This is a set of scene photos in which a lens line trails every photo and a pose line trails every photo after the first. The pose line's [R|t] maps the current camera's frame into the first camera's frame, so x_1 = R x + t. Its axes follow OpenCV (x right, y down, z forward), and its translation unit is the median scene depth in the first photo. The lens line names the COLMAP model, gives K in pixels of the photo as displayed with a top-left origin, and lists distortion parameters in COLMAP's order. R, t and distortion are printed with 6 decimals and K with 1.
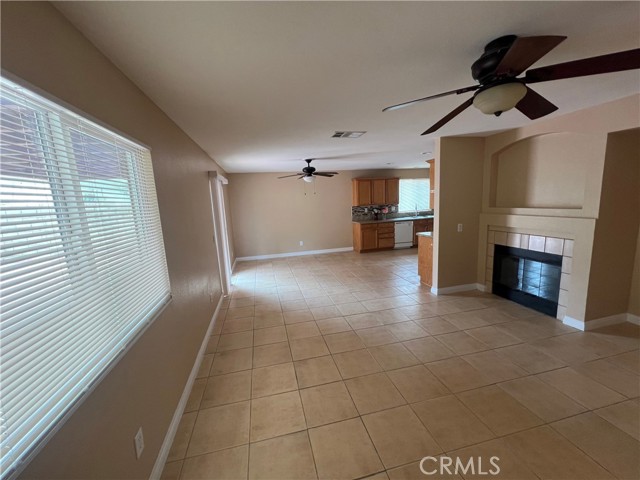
lens RADIAL K [[255.6, 0, 316.7], [0, 255.6, 239.1], [0, 0, 1]] dist [-0.002771, -0.000412]
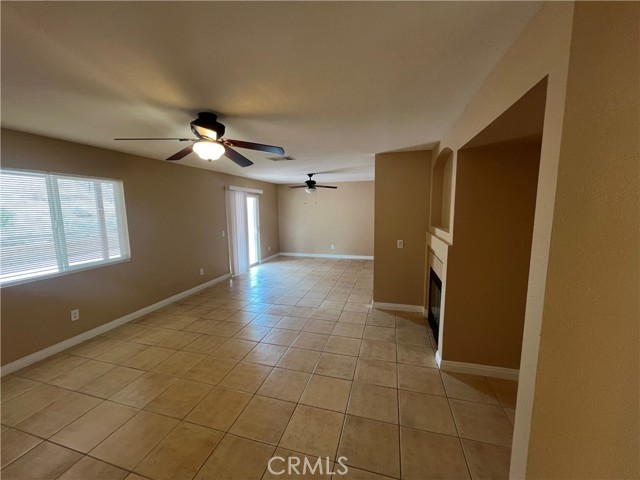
lens RADIAL K [[255.6, 0, 317.4], [0, 255.6, 237.7], [0, 0, 1]] dist [-0.002771, -0.000412]
pose [[0.879238, 0.097910, -0.466213, 0.997869], [-0.108514, 0.994086, 0.004120, -0.053151], [0.463859, 0.046969, 0.884663, -0.010305]]
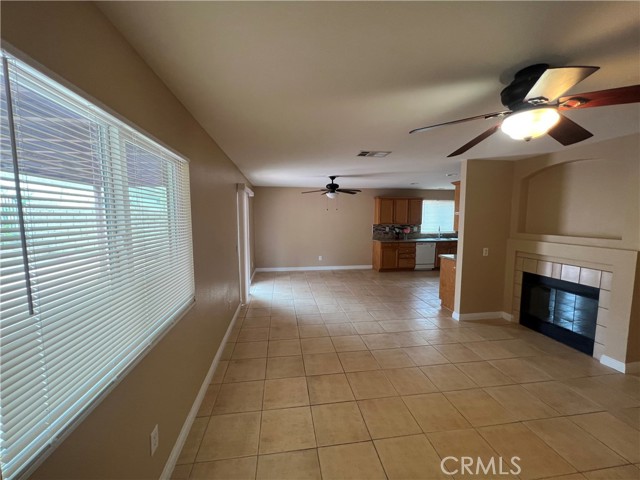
lens RADIAL K [[255.6, 0, 316.7], [0, 255.6, 239.2], [0, 0, 1]] dist [-0.002771, -0.000412]
pose [[0.995447, 0.058296, -0.075409, -0.006398], [-0.062815, 0.996279, -0.059011, 0.005240], [0.071688, 0.063479, 0.995405, -0.013375]]
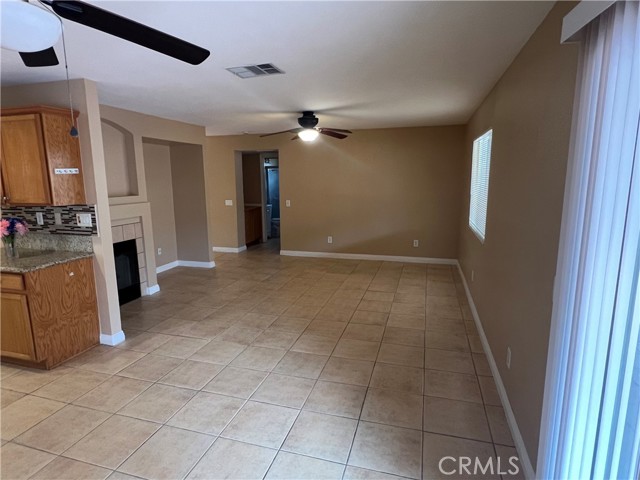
lens RADIAL K [[372.4, 0, 314.5], [0, 372.4, 241.0], [0, 0, 1]] dist [-0.003190, -0.000520]
pose [[-0.868959, -0.024952, 0.494255, -0.510365], [0.129838, 0.952248, 0.276344, -0.274390], [-0.477548, 0.304304, -0.824225, 1.998024]]
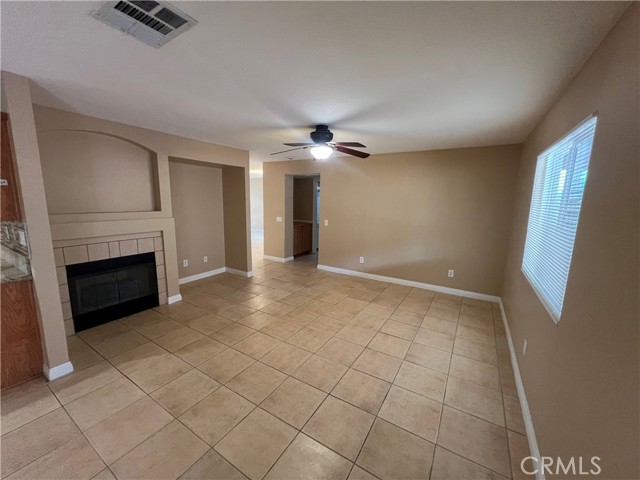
lens RADIAL K [[255.6, 0, 317.3], [0, 255.6, 240.4], [0, 0, 1]] dist [-0.002771, -0.000412]
pose [[-0.712124, -0.077942, 0.697714, -0.382732], [0.124394, 0.964085, 0.234661, -0.169216], [-0.690945, 0.253899, -0.676853, 1.289083]]
